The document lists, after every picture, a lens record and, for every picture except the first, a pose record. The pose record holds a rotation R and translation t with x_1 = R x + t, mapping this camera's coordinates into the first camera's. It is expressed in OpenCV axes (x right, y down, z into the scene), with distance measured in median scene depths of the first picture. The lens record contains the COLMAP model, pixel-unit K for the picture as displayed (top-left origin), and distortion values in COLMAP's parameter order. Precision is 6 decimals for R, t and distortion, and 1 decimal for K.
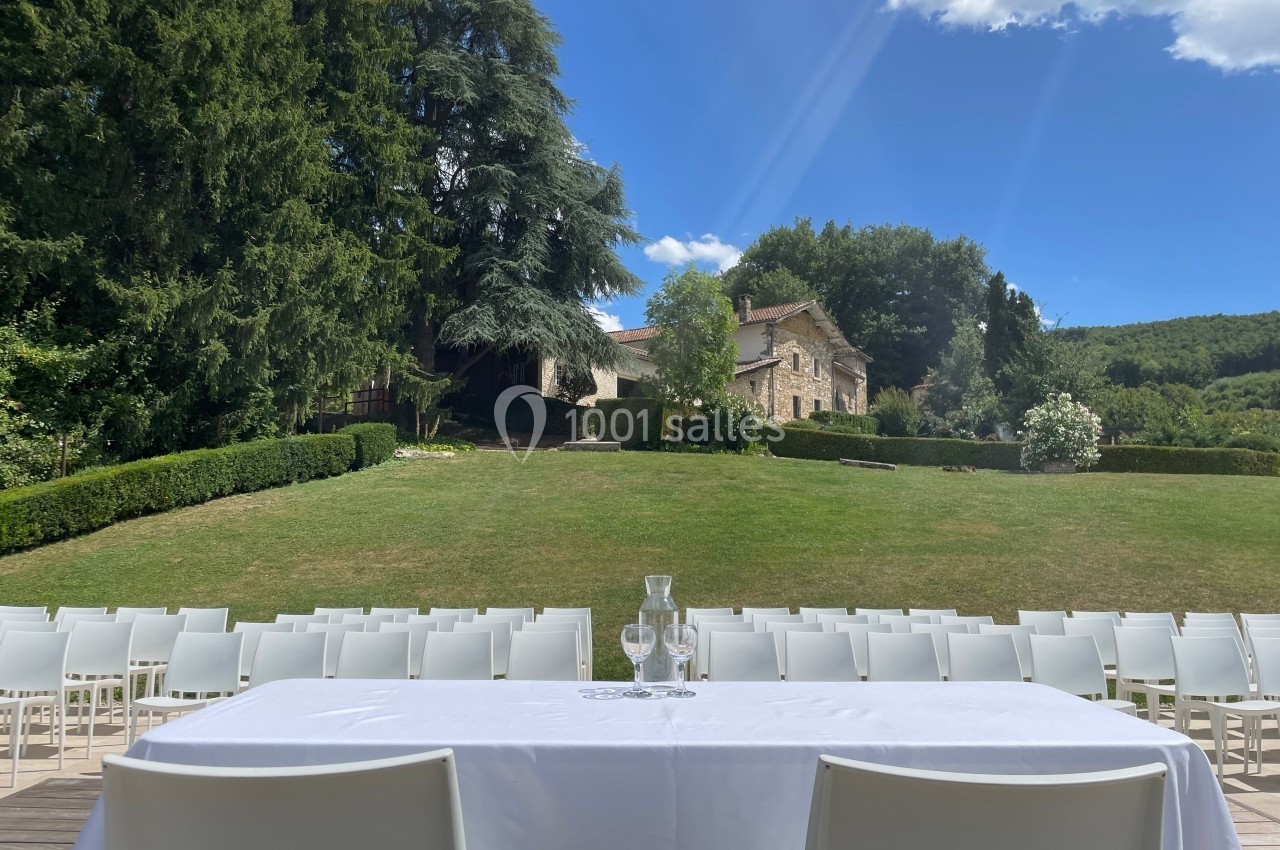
lens RADIAL K [[965.6, 0, 640.9], [0, 965.6, 412.5], [0, 0, 1]] dist [0.107723, -0.155117]
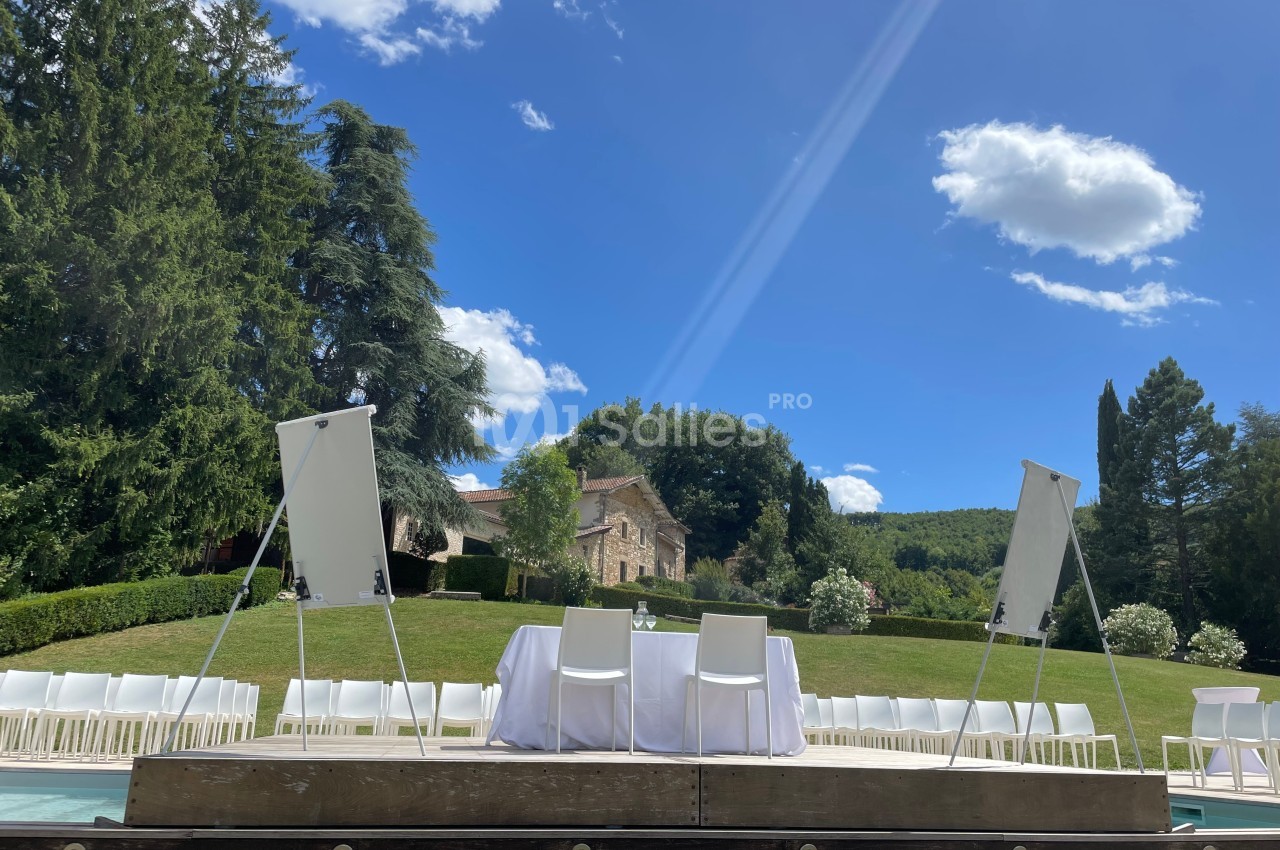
lens RADIAL K [[965.6, 0, 640.9], [0, 965.6, 412.5], [0, 0, 1]] dist [0.107723, -0.155117]
pose [[0.981717, 0.073536, 0.175569, -0.037166], [-0.042929, 0.984134, -0.172153, 0.007144], [-0.185443, 0.161469, 0.969298, -0.138001]]
